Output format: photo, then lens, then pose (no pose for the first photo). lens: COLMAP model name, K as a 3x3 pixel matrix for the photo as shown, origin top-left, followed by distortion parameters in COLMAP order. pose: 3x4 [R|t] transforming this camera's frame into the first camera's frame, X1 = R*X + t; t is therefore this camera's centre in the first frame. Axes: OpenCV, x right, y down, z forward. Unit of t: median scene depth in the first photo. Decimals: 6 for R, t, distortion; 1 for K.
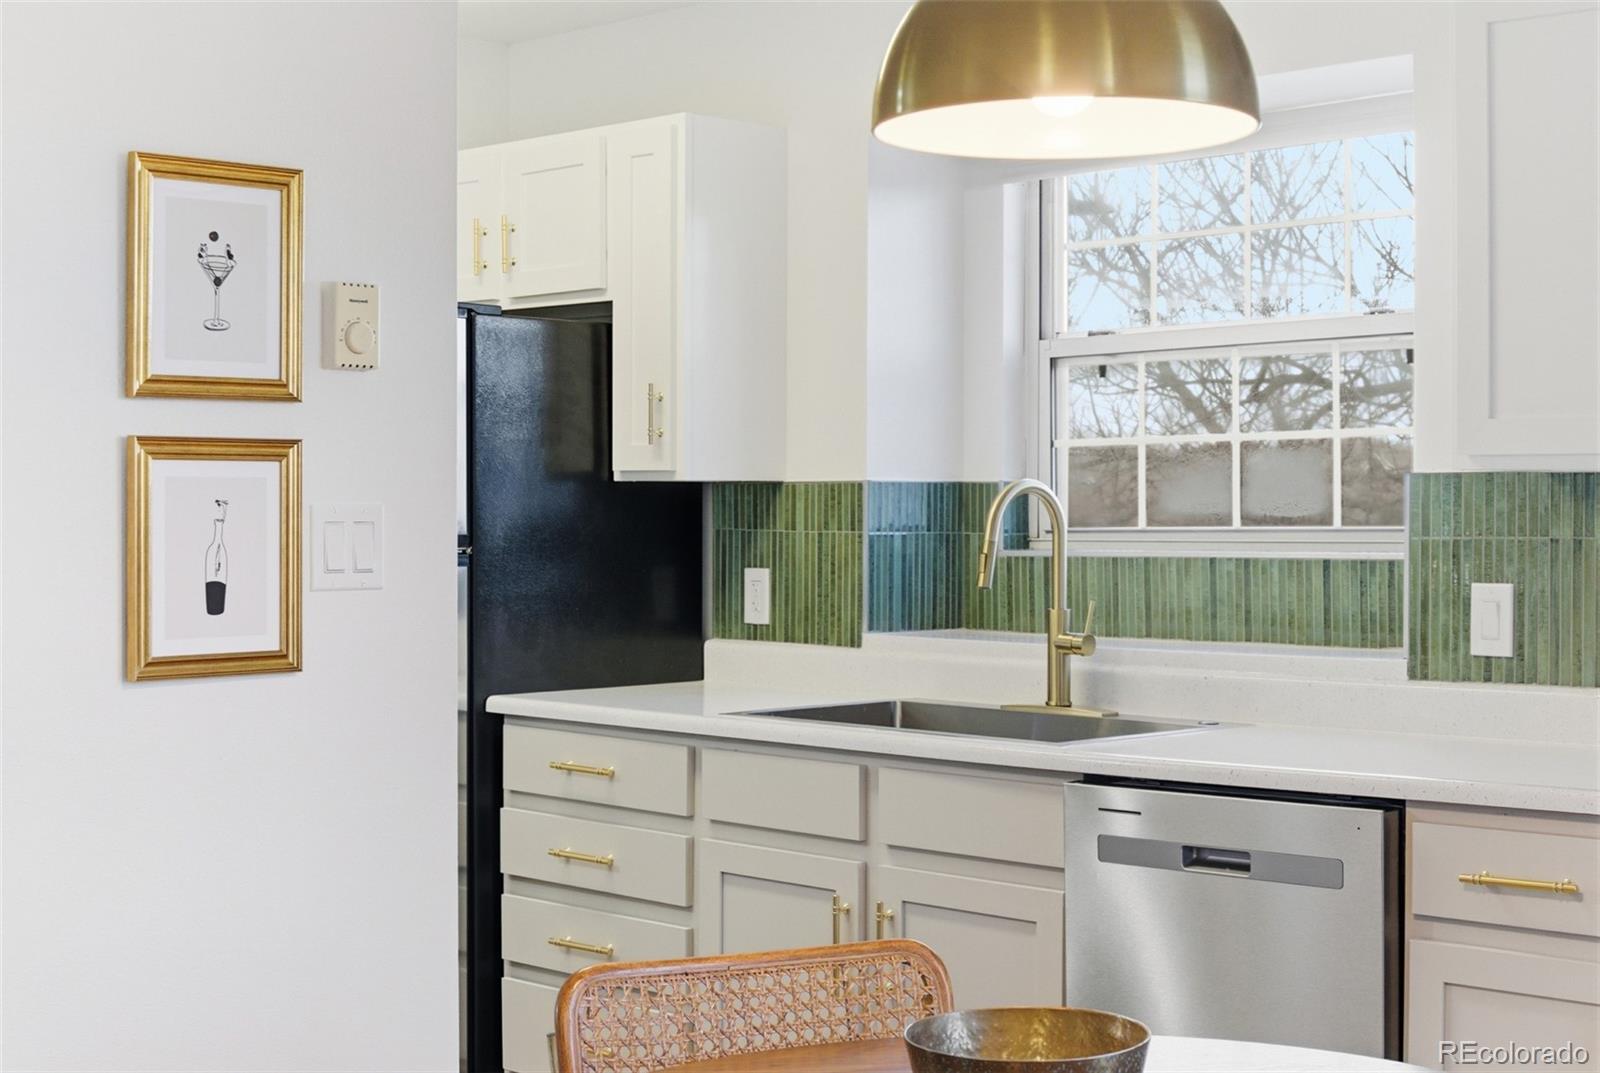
lens RADIAL K [[2422.6, 0, 793.6], [0, 2422.6, 536.0], [0, 0, 1]] dist [0.017713, -0.984764]
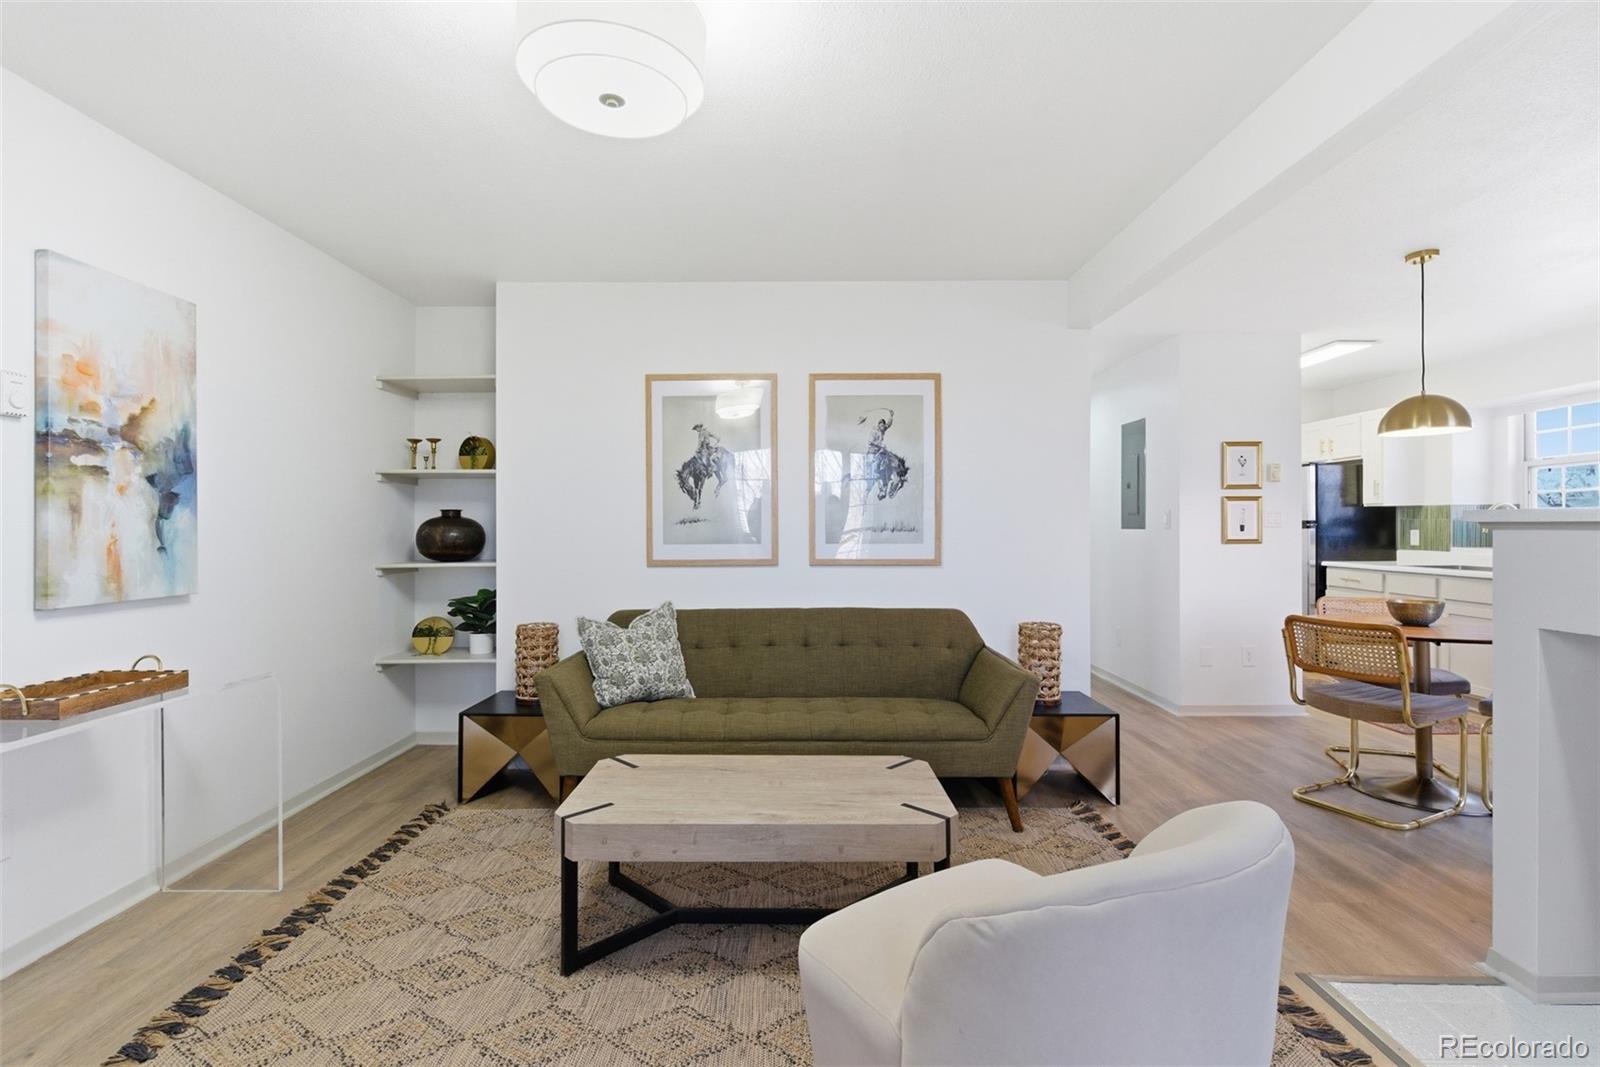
lens RADIAL K [[736.2, 0, 789.9], [0, 736.2, 525.0], [0, 0, 1]] dist [0.002239, -0.000421]
pose [[0.706106, -0.005292, -0.708086, 0.121471], [-0.005190, 0.999907, -0.012649, 0.028599], [0.708087, 0.012607, 0.706013, -0.499519]]
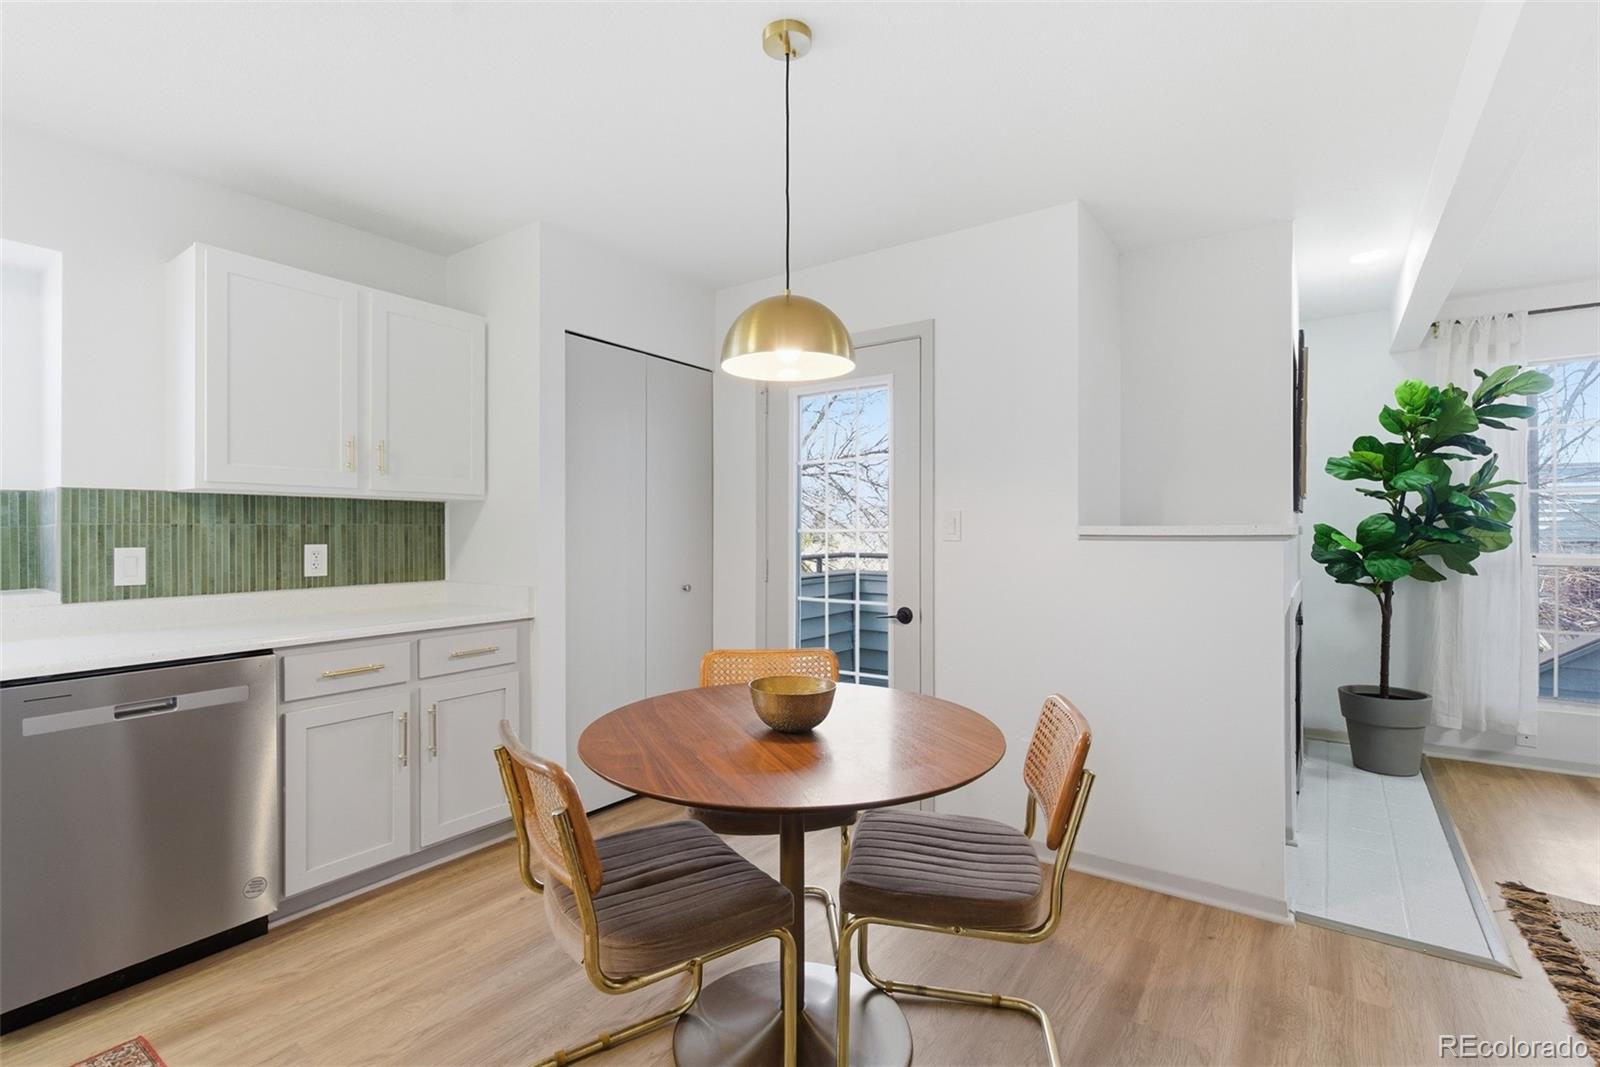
lens RADIAL K [[733.2, 0, 791.9], [0, 733.2, 531.7], [0, 0, 1]] dist [0.000125, -0.000103]
pose [[-0.166243, 0.002450, 0.986082, -0.329438], [0.013791, 0.999905, -0.000159, 0.012541], [-0.985988, 0.013573, -0.166261, 0.502840]]
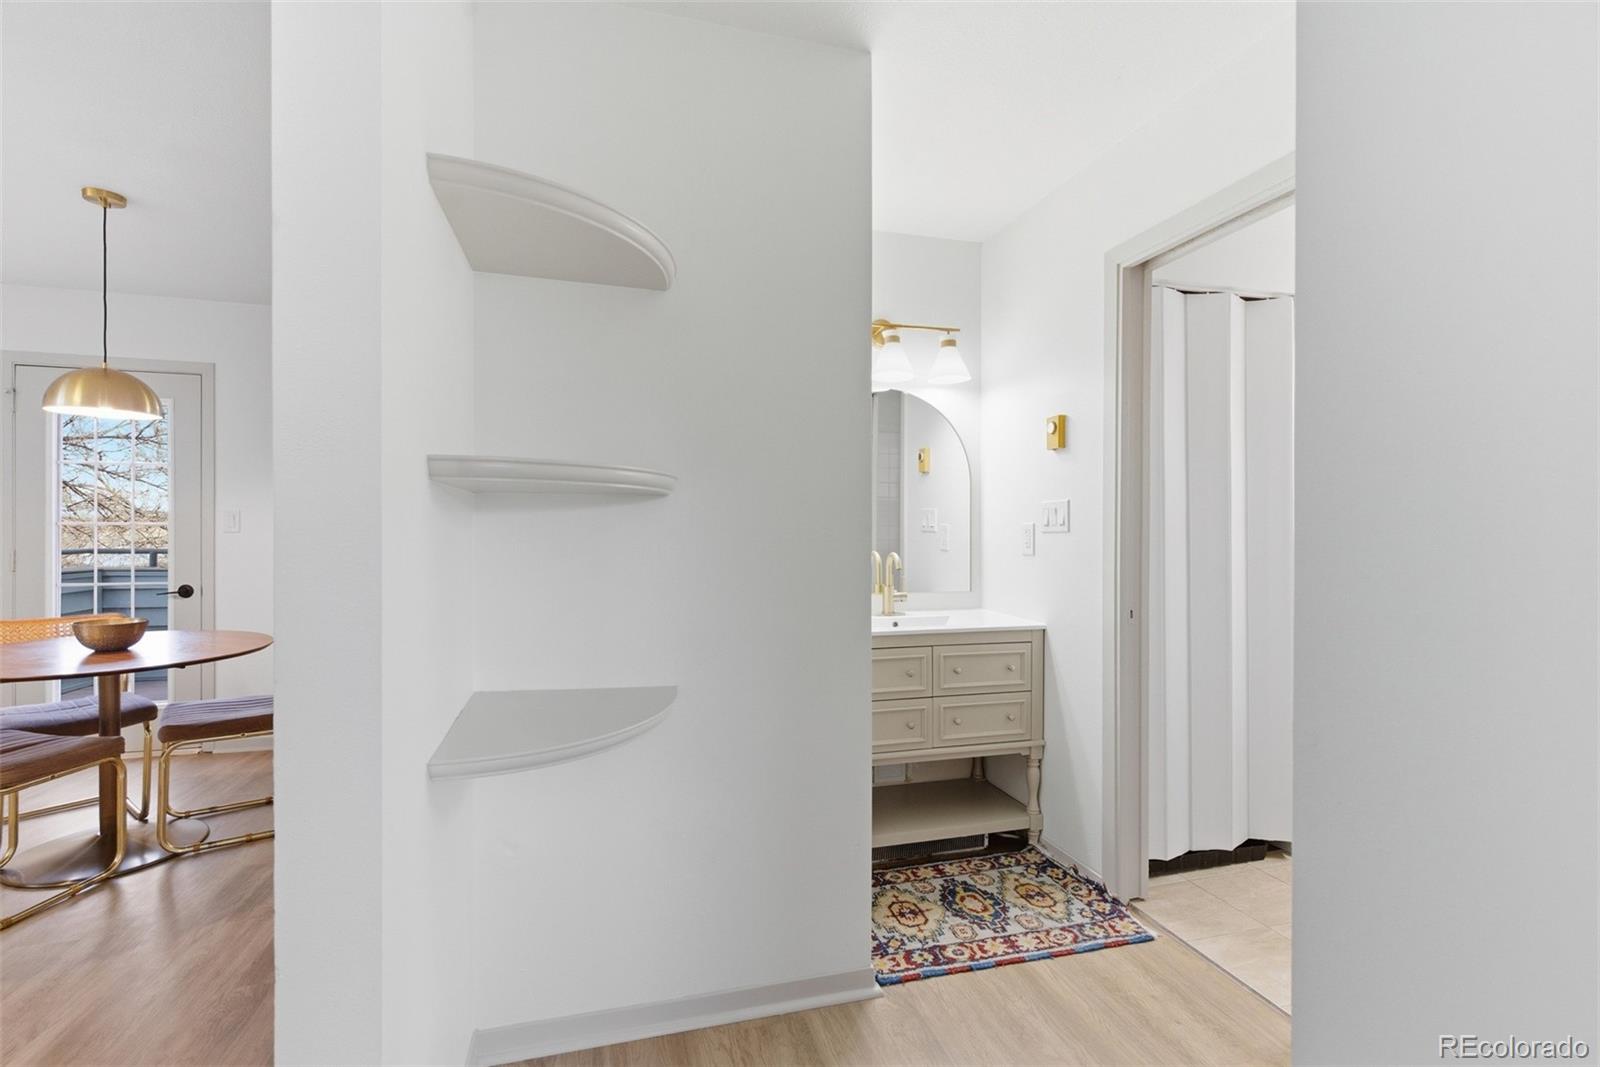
lens RADIAL K [[733.2, 0, 791.9], [0, 733.2, 531.7], [0, 0, 1]] dist [0.000125, -0.000103]
pose [[-0.866340, 0.002194, 0.499451, -0.714103], [0.008224, 0.999917, 0.009871, 0.018991], [-0.499388, 0.012659, -0.866286, 0.673094]]
